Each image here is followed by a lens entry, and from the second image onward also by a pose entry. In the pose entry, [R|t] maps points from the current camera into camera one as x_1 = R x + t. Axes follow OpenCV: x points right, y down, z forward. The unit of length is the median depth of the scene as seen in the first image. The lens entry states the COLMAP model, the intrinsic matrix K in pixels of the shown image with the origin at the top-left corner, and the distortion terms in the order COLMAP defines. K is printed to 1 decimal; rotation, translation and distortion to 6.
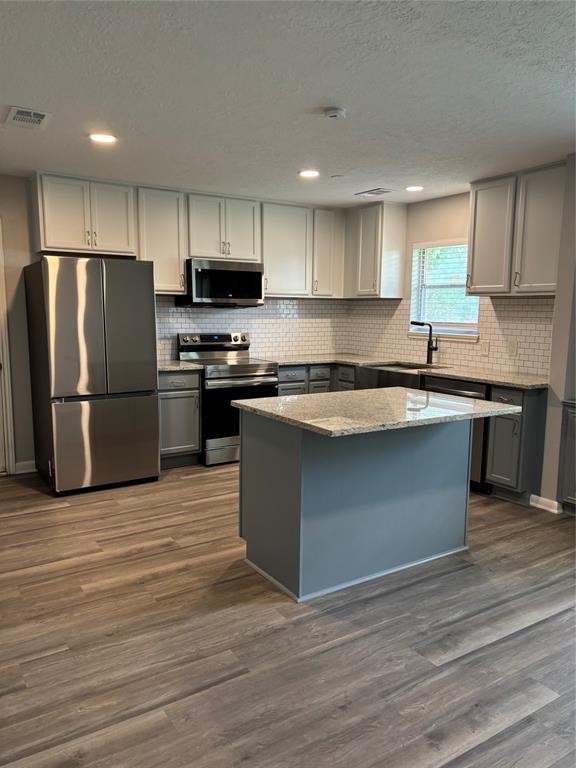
lens RADIAL K [[573.4, 0, 290.3], [0, 573.4, 388.8], [0, 0, 1]] dist [0.056396, -0.049321]
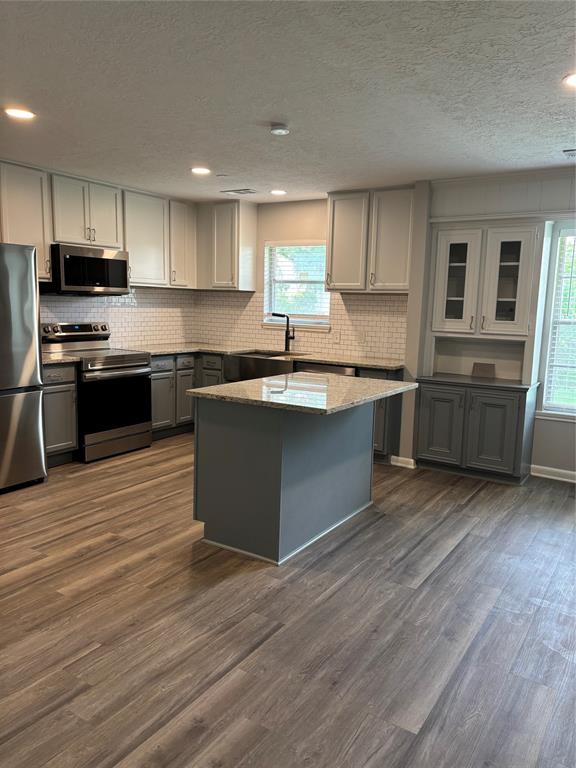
lens RADIAL K [[573.4, 0, 290.9], [0, 573.4, 385.6], [0, 0, 1]] dist [0.056396, -0.049321]
pose [[0.910842, -0.045661, 0.410222, -0.237310], [0.039194, 0.998939, 0.024165, -0.003573], [-0.410890, -0.005932, 0.911666, -0.017904]]
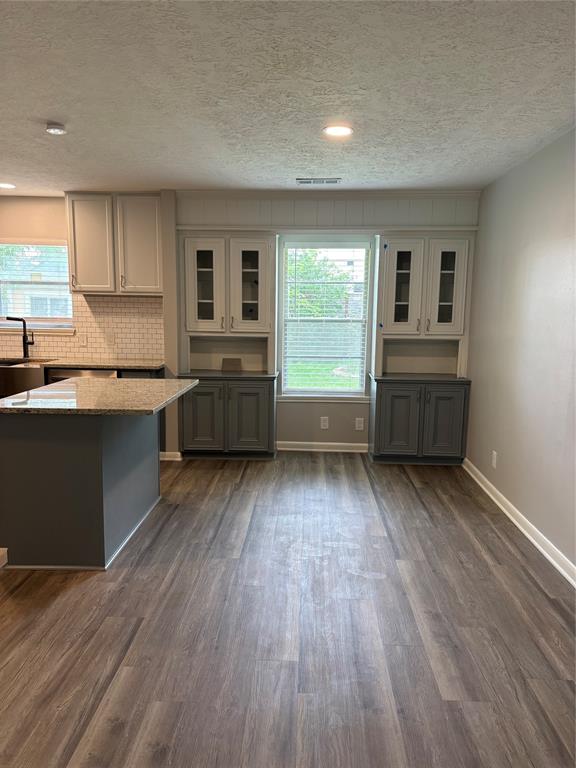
lens RADIAL K [[573.4, 0, 282.5], [0, 573.4, 390.5], [0, 0, 1]] dist [0.056396, -0.049321]
pose [[0.577839, -0.121552, 0.807048, -0.380486], [0.105367, 0.991682, 0.073919, -0.015016], [-0.809320, 0.042323, 0.585841, 0.025929]]
